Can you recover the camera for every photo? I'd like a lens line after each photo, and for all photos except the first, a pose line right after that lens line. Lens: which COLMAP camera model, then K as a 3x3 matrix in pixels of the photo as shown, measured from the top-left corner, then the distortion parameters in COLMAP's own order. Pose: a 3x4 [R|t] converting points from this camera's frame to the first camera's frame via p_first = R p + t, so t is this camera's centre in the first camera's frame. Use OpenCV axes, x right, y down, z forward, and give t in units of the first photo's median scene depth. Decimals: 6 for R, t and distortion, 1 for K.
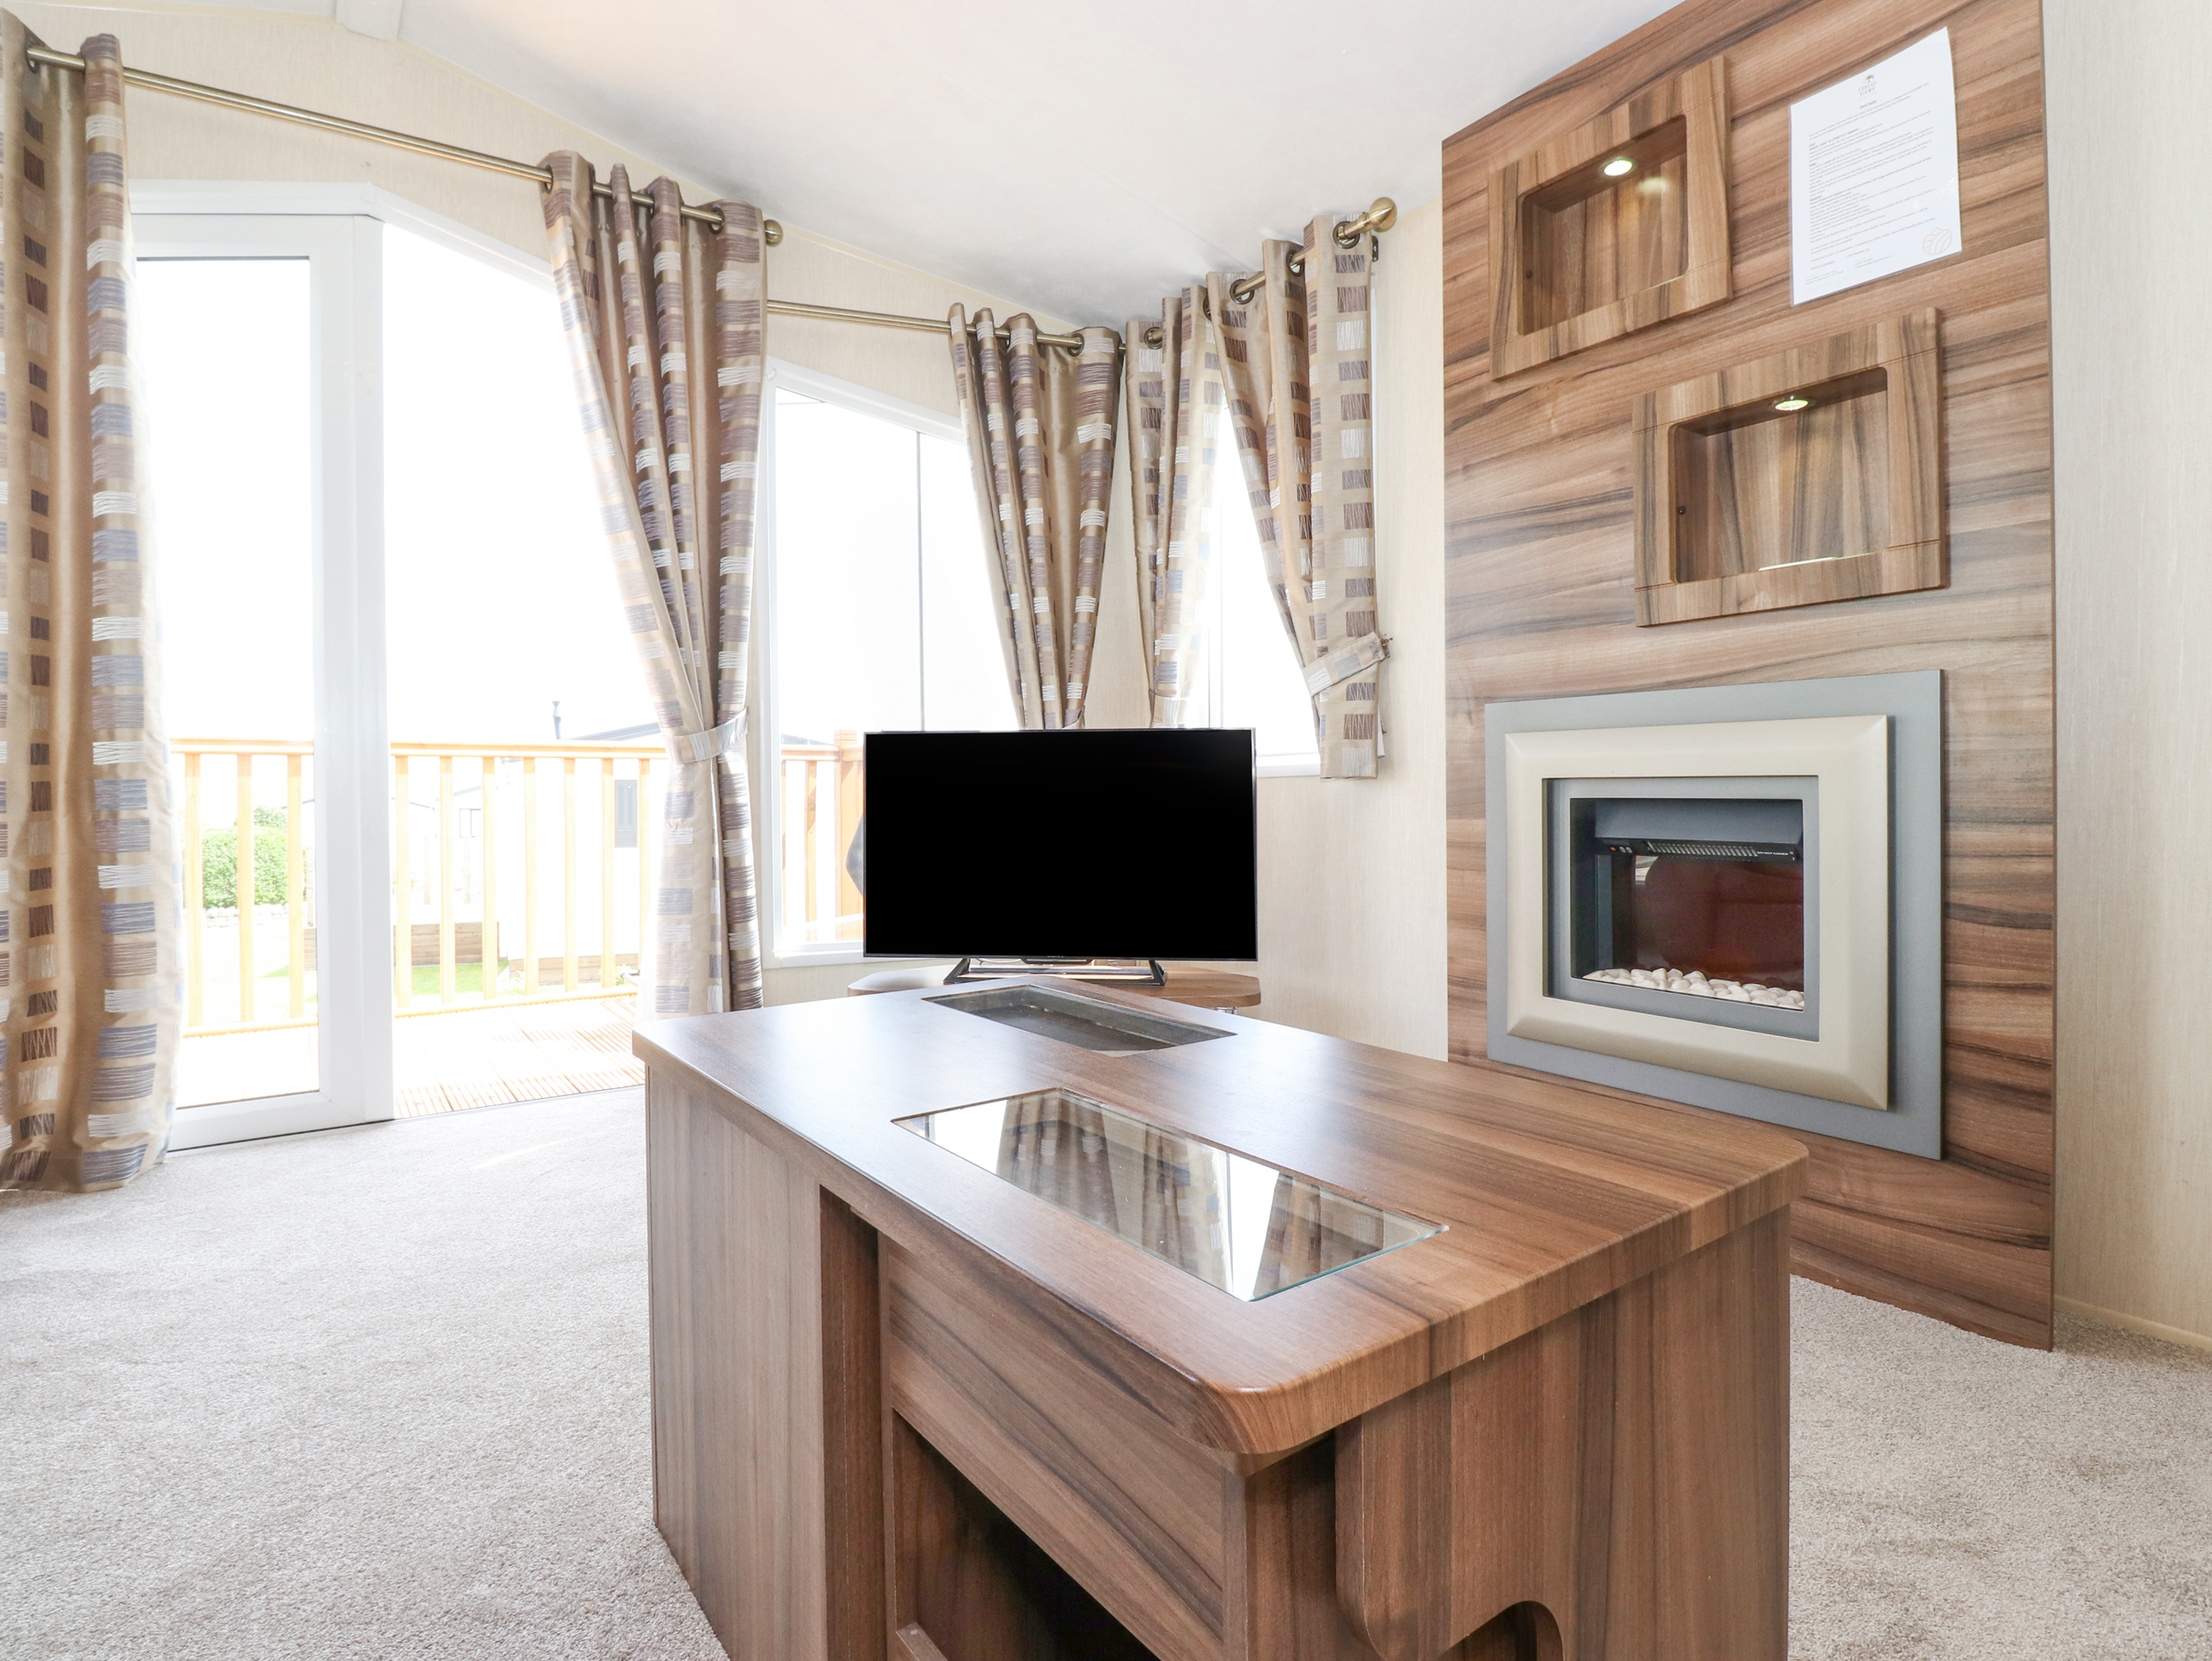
lens RADIAL K [[1150.5, 0, 1103.3], [0, 1150.5, 795.8], [0, 0, 1]] dist [0.015086, -0.021338]
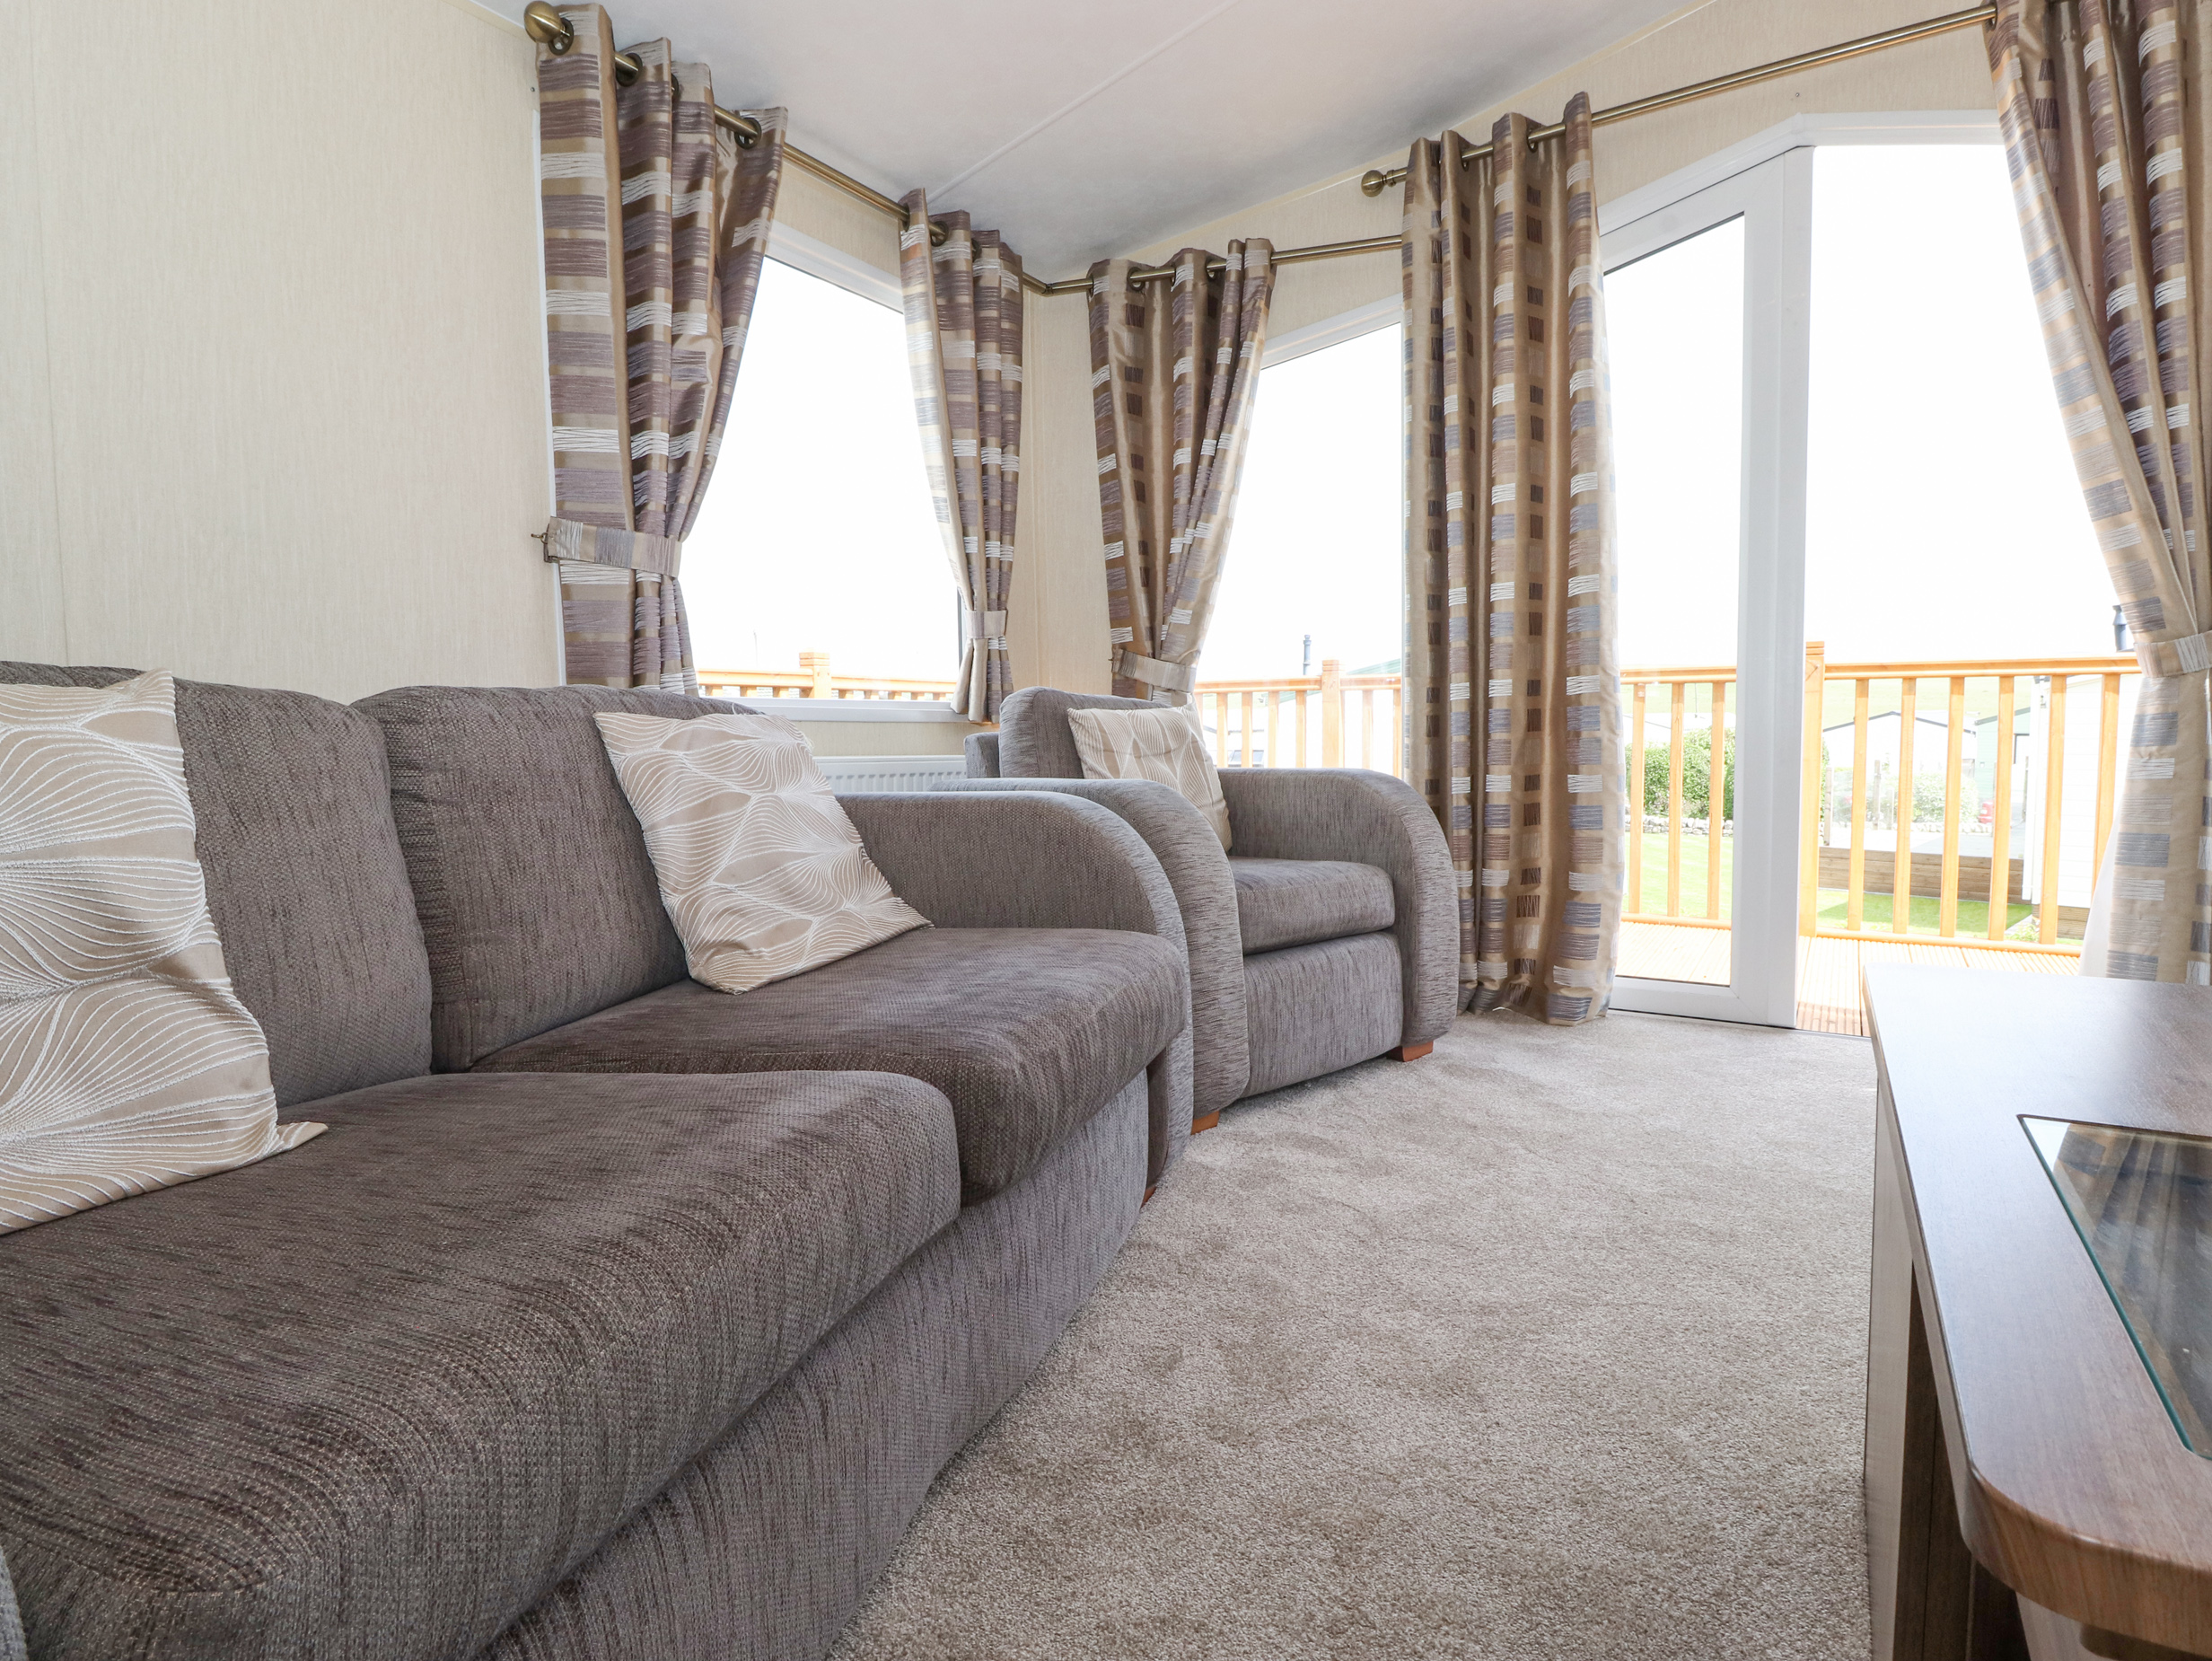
lens RADIAL K [[1155.0, 0, 1108.7], [0, 1155.0, 811.4], [0, 0, 1]] dist [-0.017903, -0.007034]
pose [[0.377876, 0.068700, -0.923304, 0.111879], [0.004674, 0.997089, 0.076103, 0.002013], [0.925844, -0.033073, 0.376455, 0.045008]]
